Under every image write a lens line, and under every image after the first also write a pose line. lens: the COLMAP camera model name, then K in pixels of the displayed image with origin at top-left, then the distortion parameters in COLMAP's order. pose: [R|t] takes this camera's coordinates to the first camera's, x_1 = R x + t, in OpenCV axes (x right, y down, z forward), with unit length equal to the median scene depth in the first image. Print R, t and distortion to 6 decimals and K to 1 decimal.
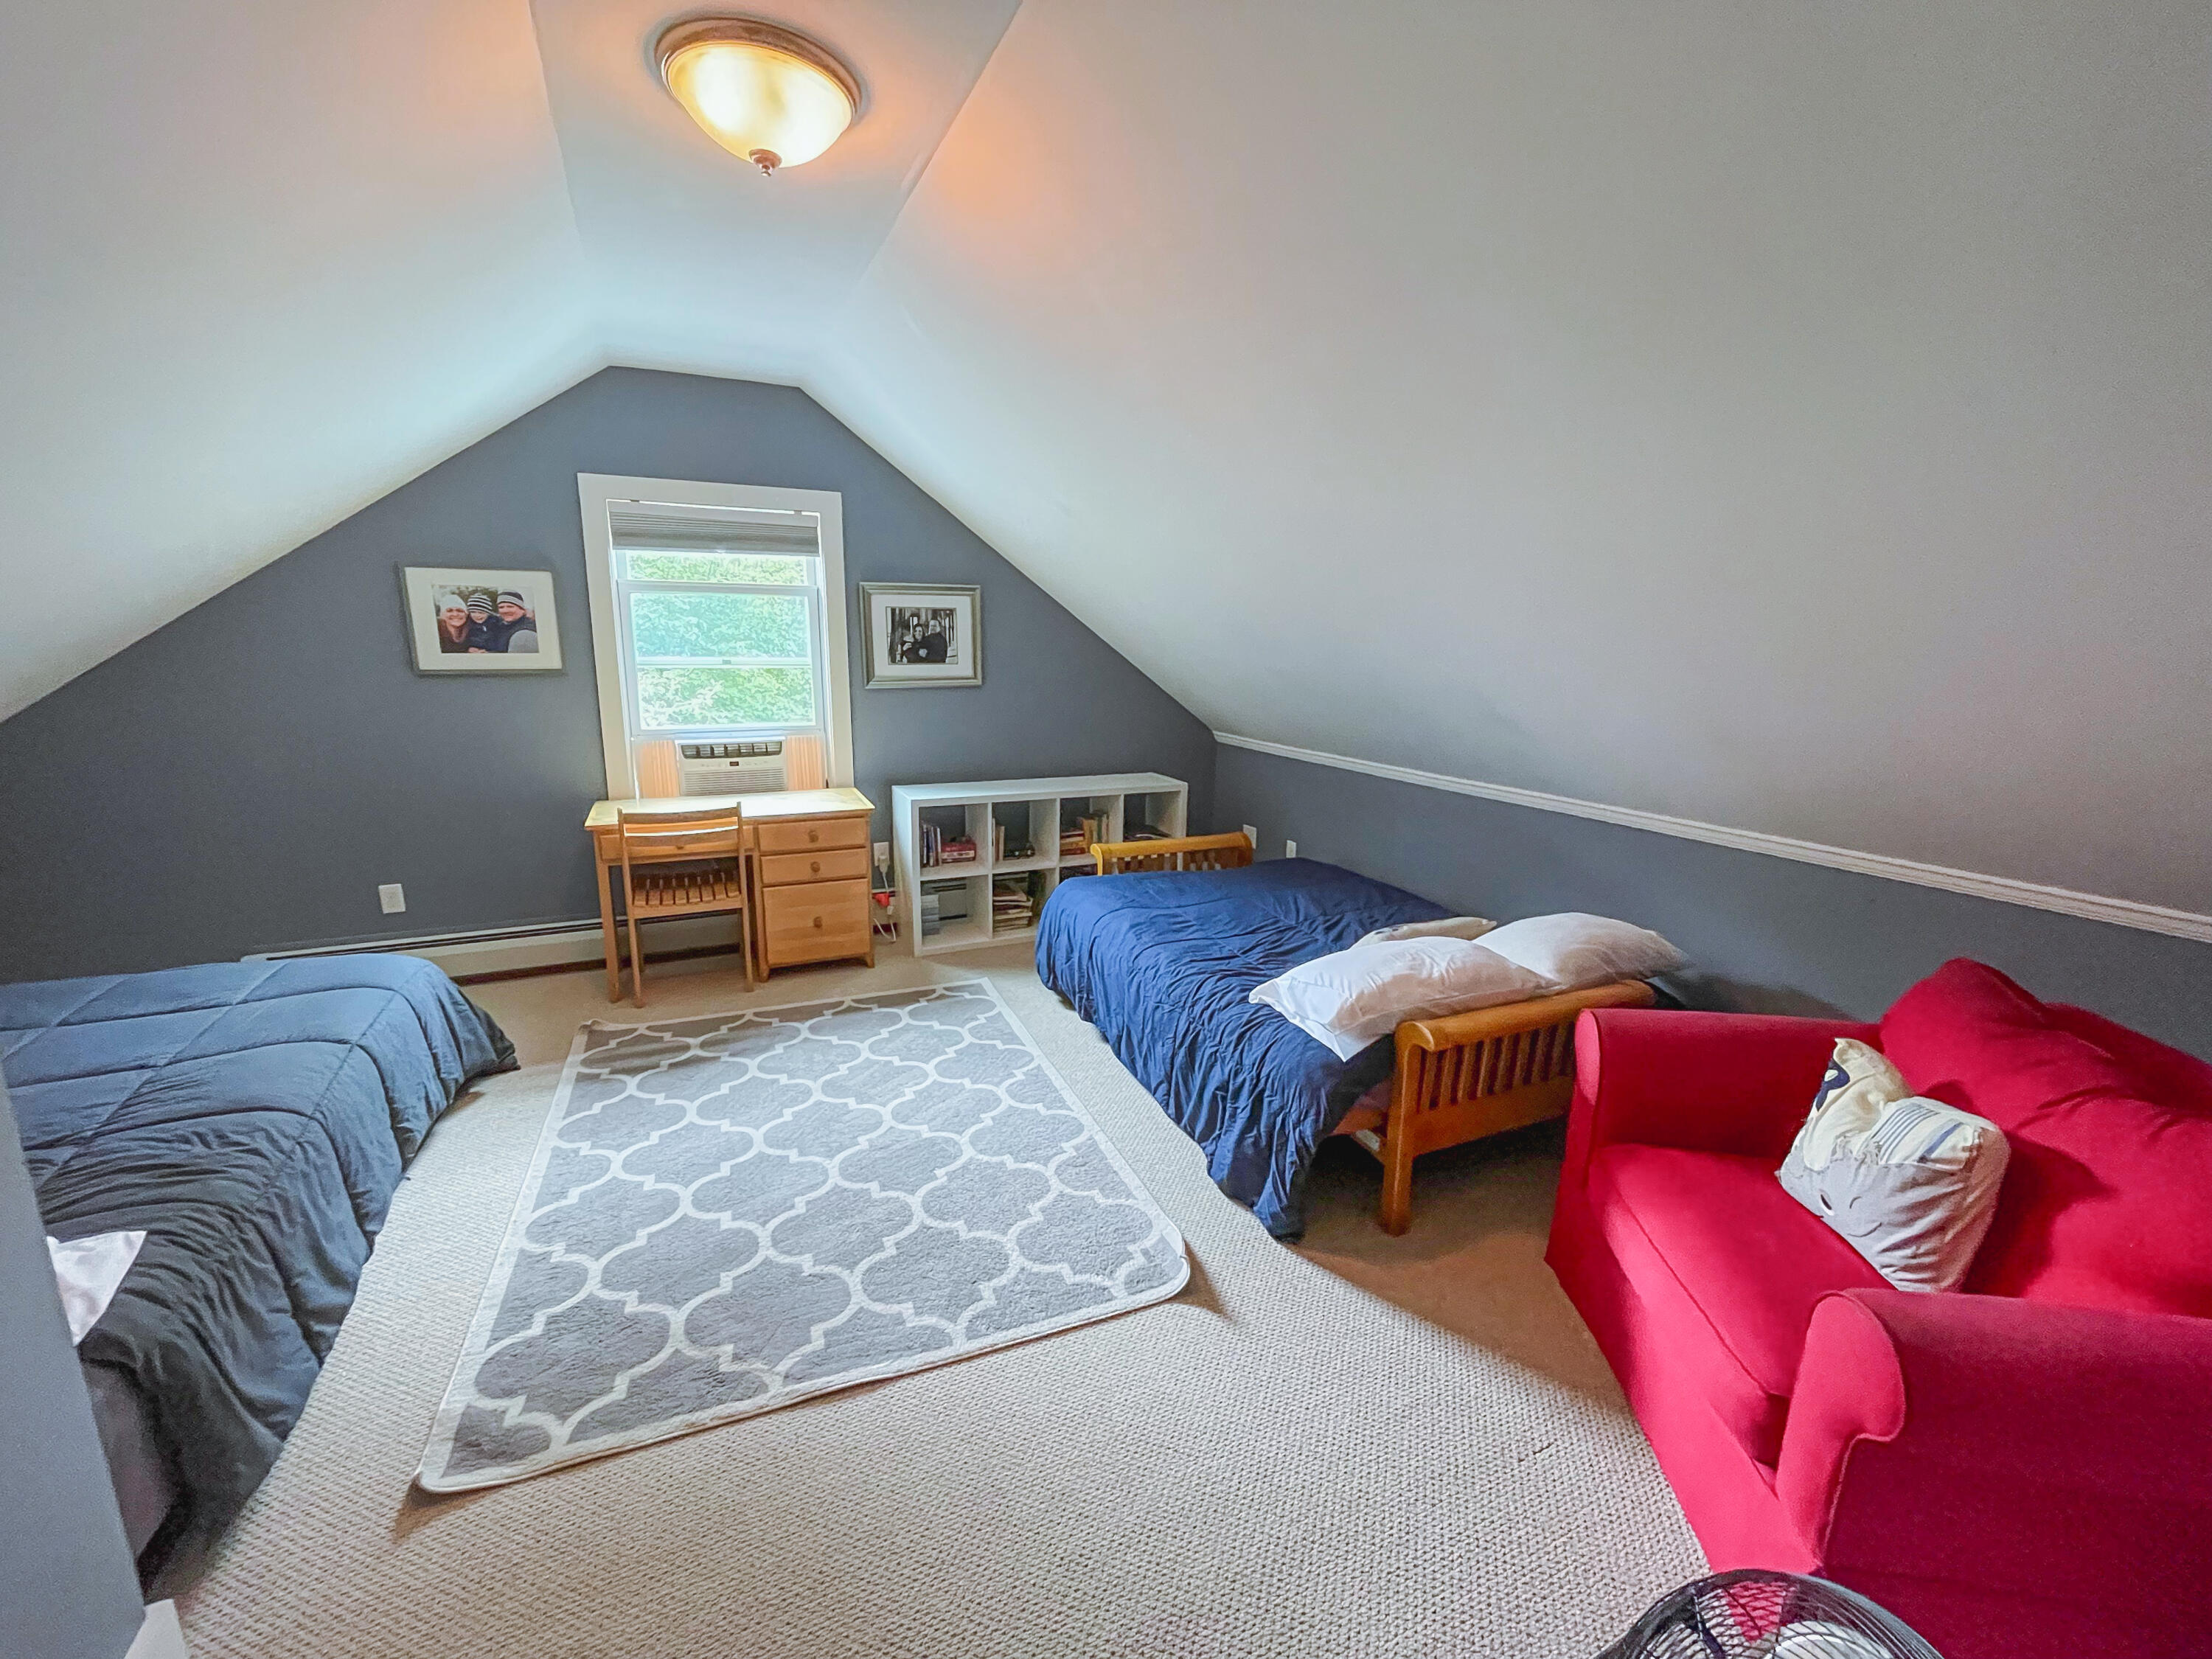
lens RADIAL K [[892.1, 0, 1095.4], [0, 892.1, 829.6], [0, 0, 1]] dist [0.001476, -0.001422]
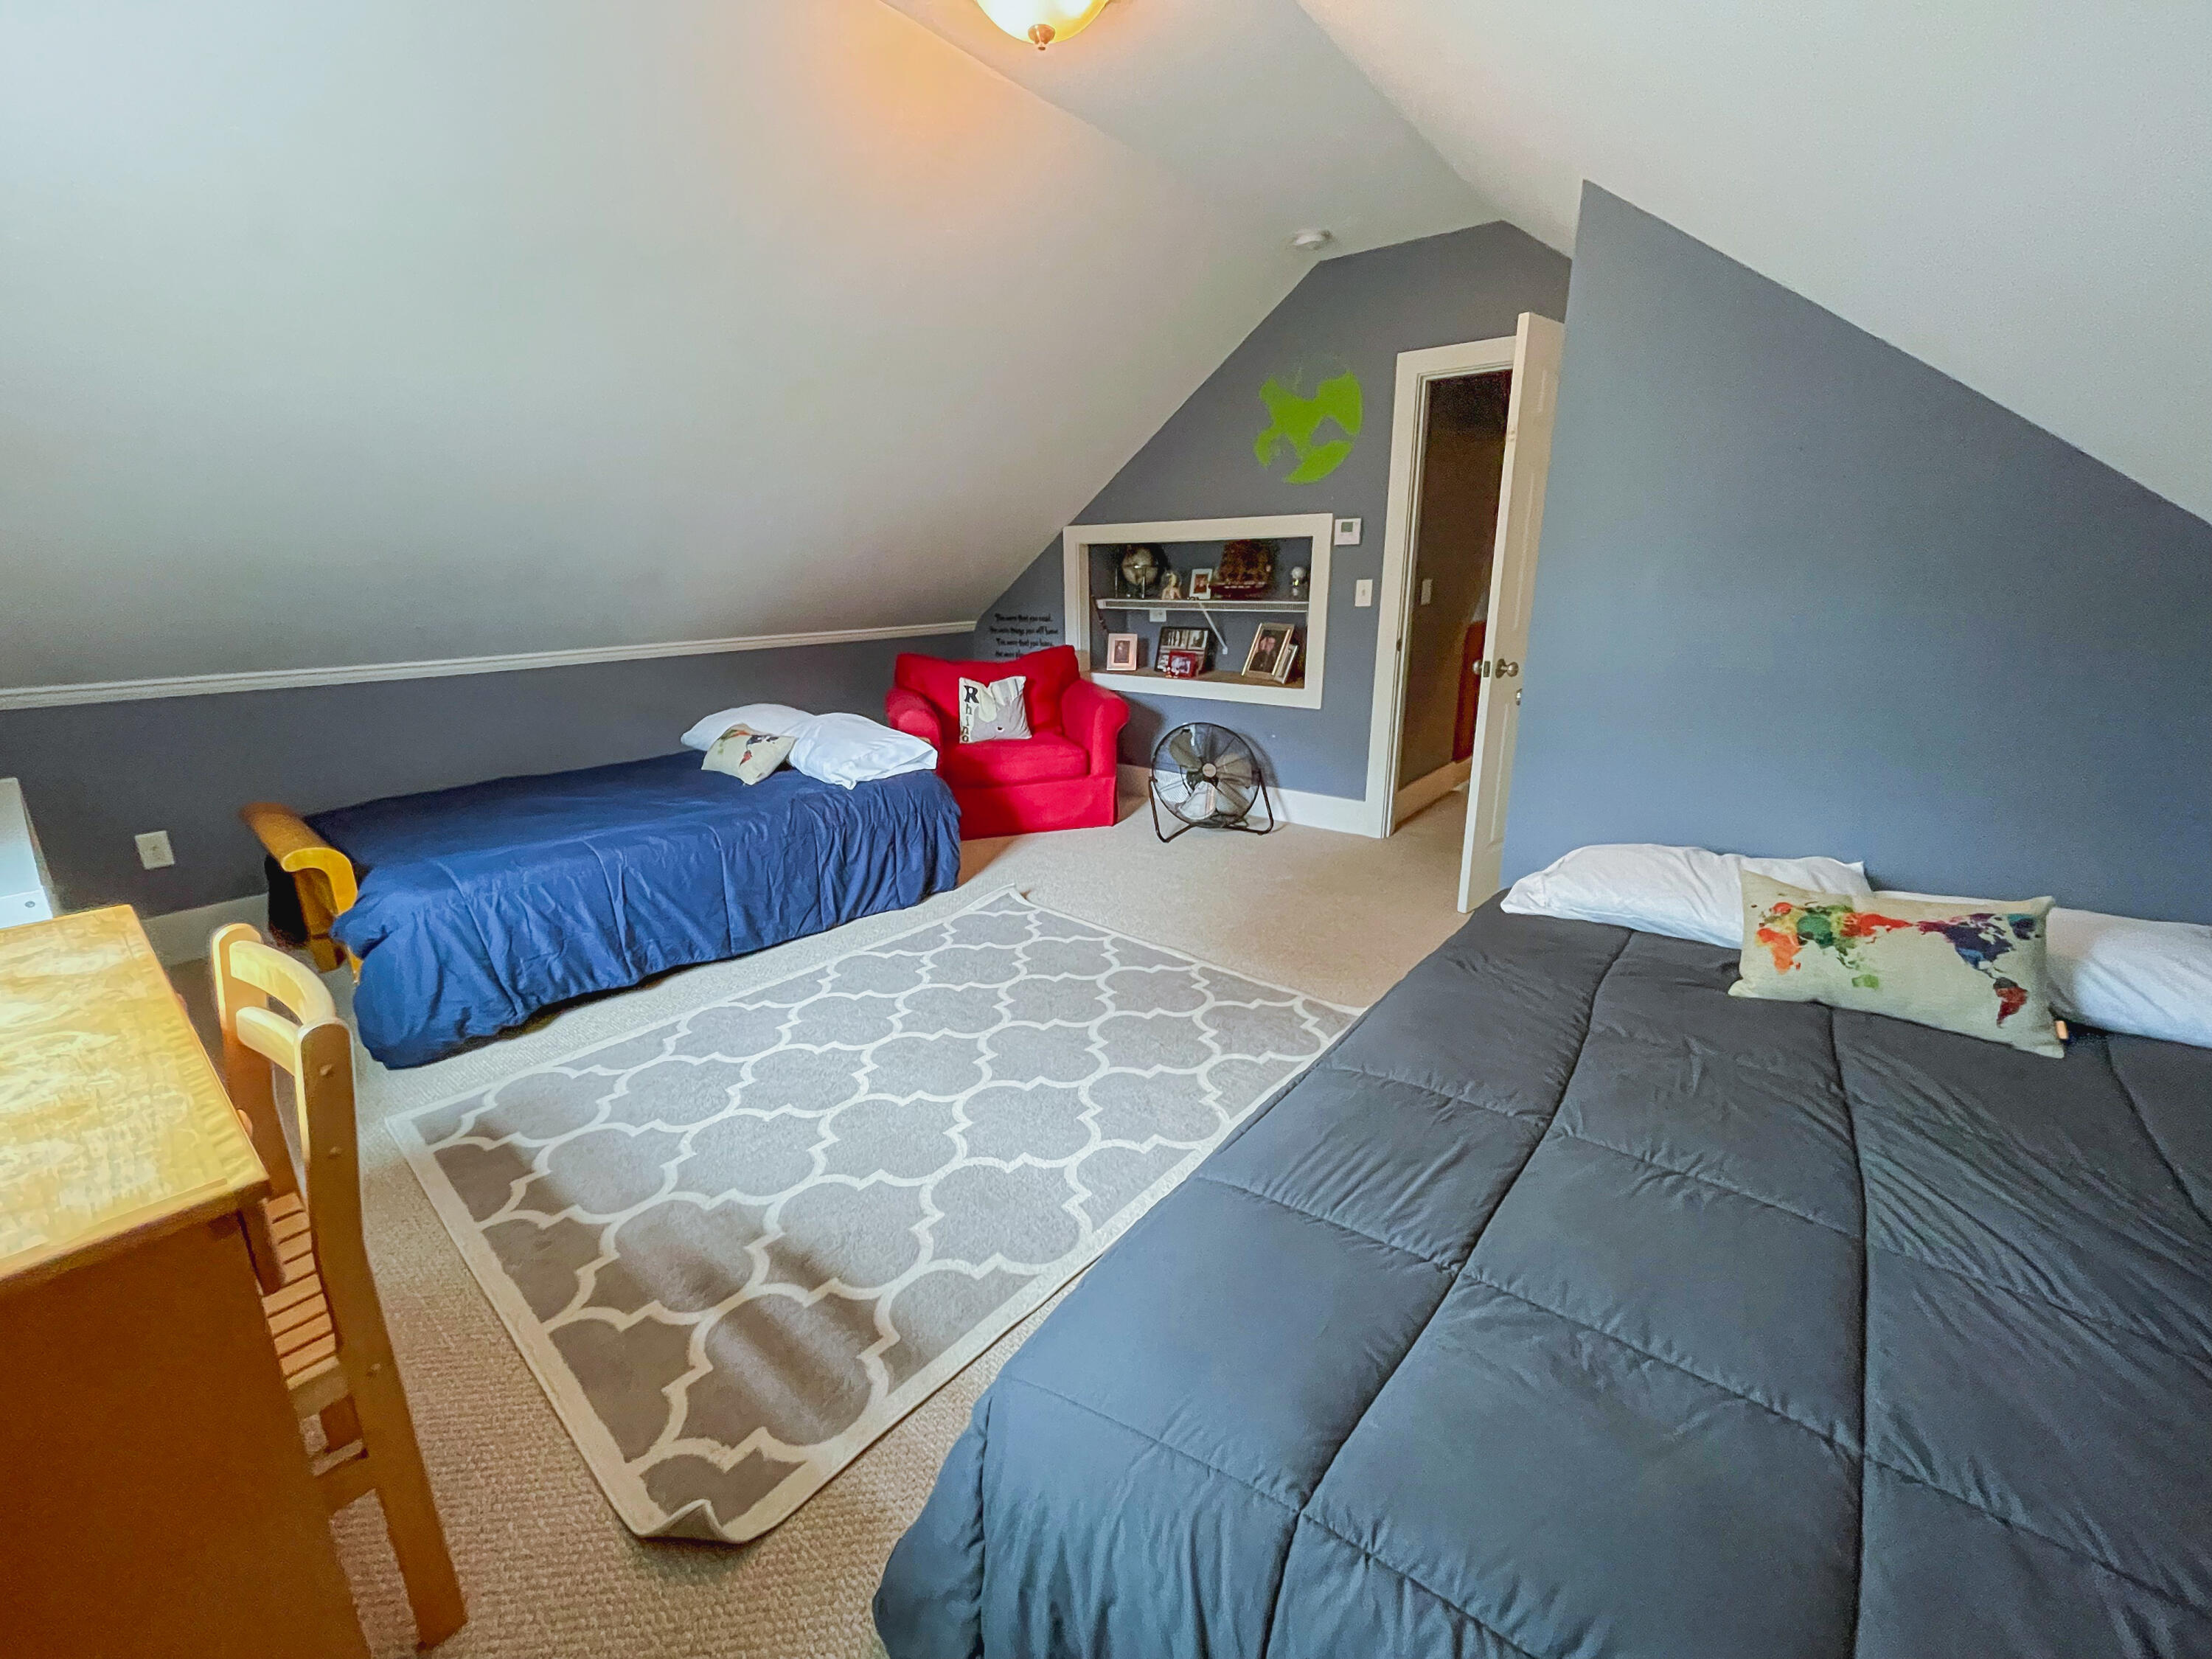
lens RADIAL K [[892.1, 0, 1101.2], [0, 892.1, 820.8], [0, 0, 1]] dist [0.001476, -0.001422]
pose [[-0.447048, -0.245763, 0.860087, -0.927015], [0.200252, 0.909617, 0.364001, -0.137077], [-0.871807, 0.334959, -0.357427, 0.947671]]
